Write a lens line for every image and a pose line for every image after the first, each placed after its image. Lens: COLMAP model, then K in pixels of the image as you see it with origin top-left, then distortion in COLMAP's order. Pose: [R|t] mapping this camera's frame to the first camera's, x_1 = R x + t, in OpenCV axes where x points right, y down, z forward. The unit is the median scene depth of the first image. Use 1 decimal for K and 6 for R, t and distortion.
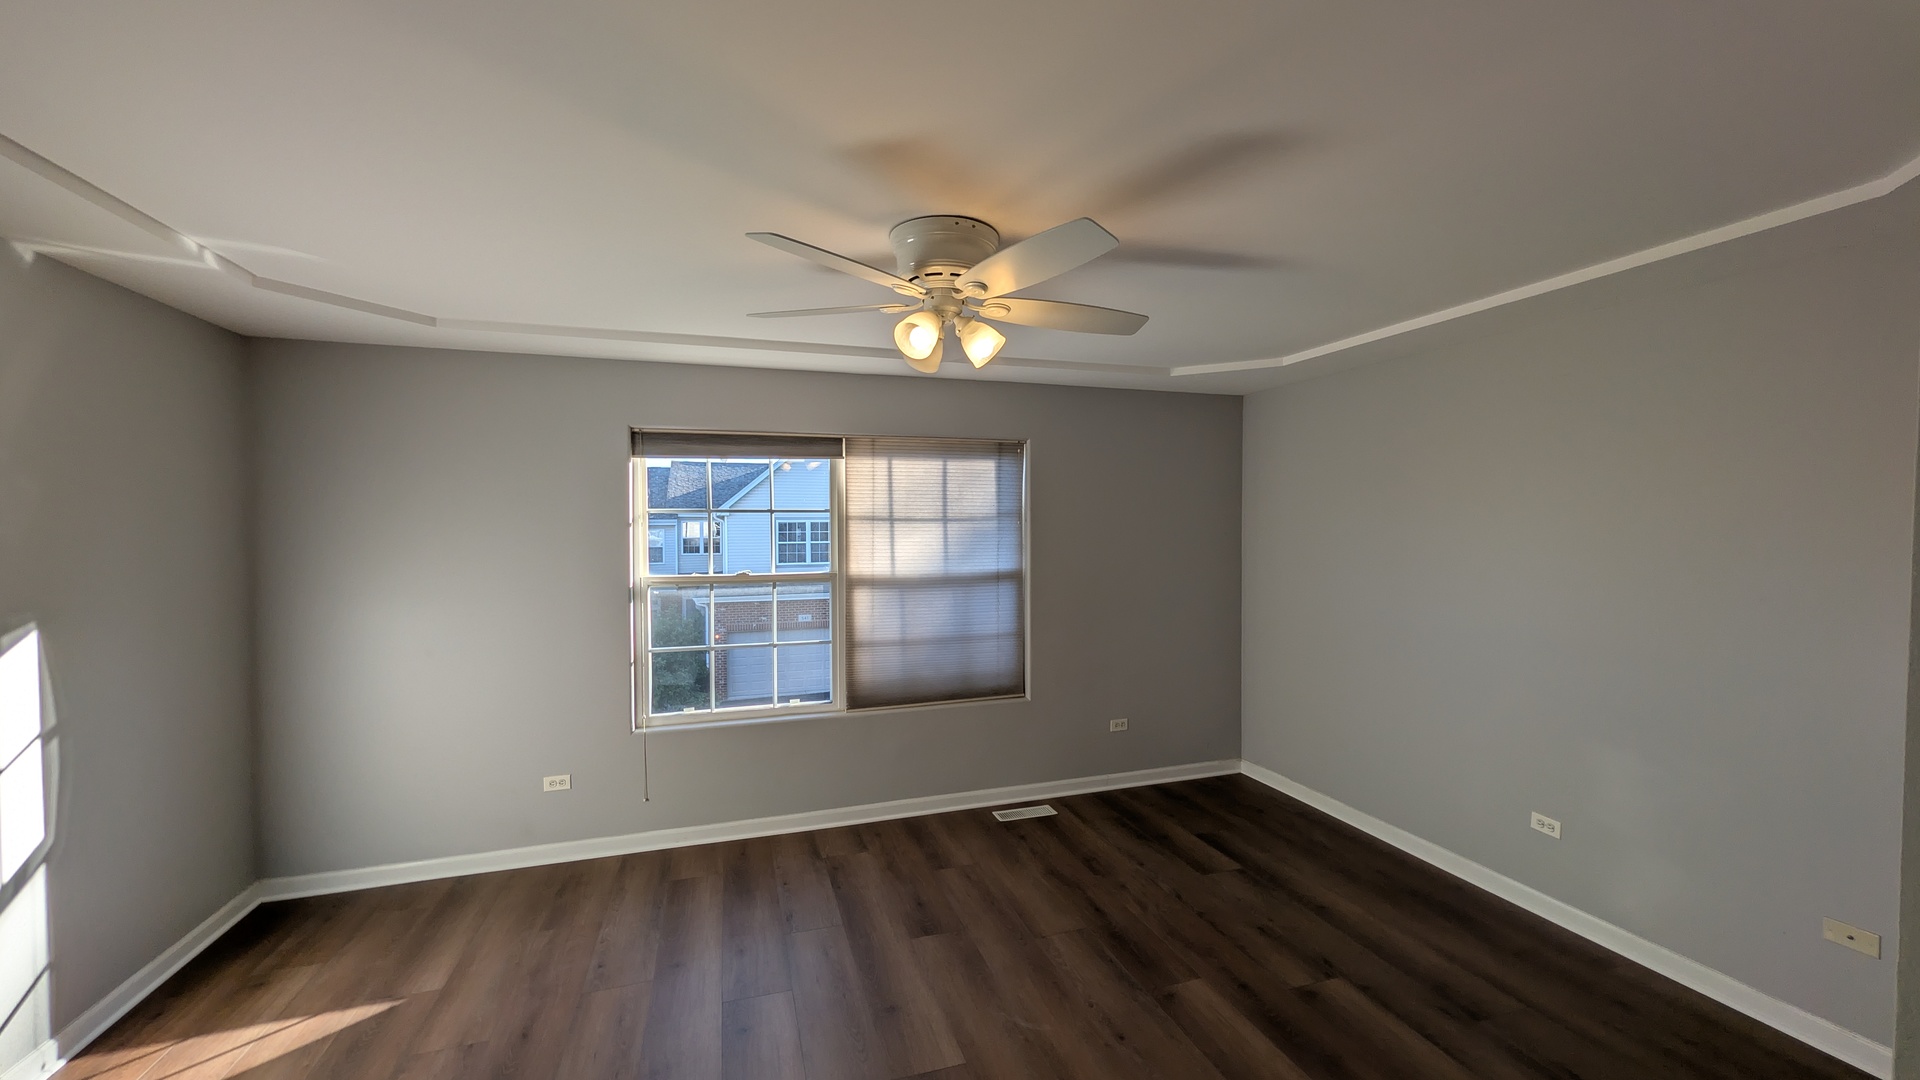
lens RADIAL K [[734.5, 0, 961.5], [0, 734.5, 531.8], [0, 0, 1]] dist [-0.001158, -0.000930]
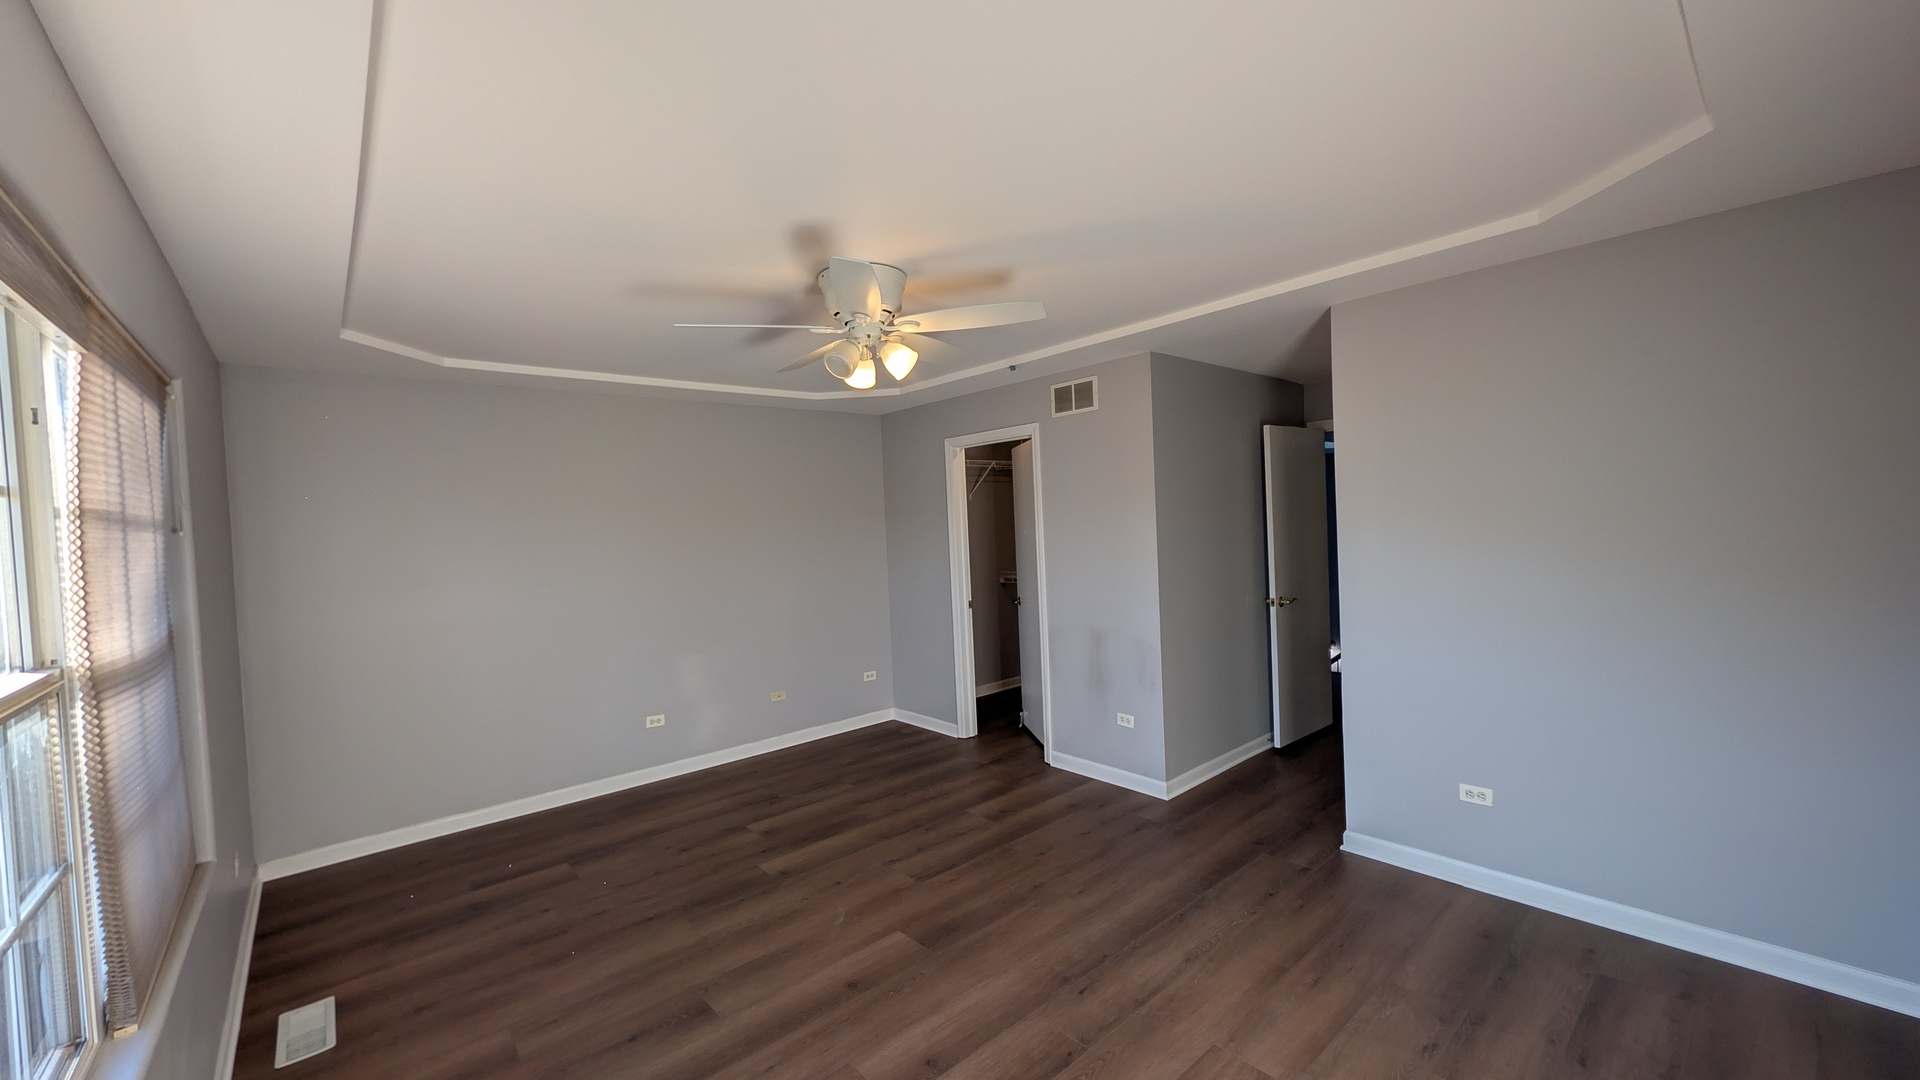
lens RADIAL K [[734.5, 0, 962.7], [0, 734.5, 543.6], [0, 0, 1]] dist [-0.001158, -0.000930]
pose [[-0.395295, -0.010950, 0.918489, -0.926391], [0.050518, 0.998156, 0.033641, 0.004404], [-0.917164, 0.059698, -0.394013, 1.036091]]
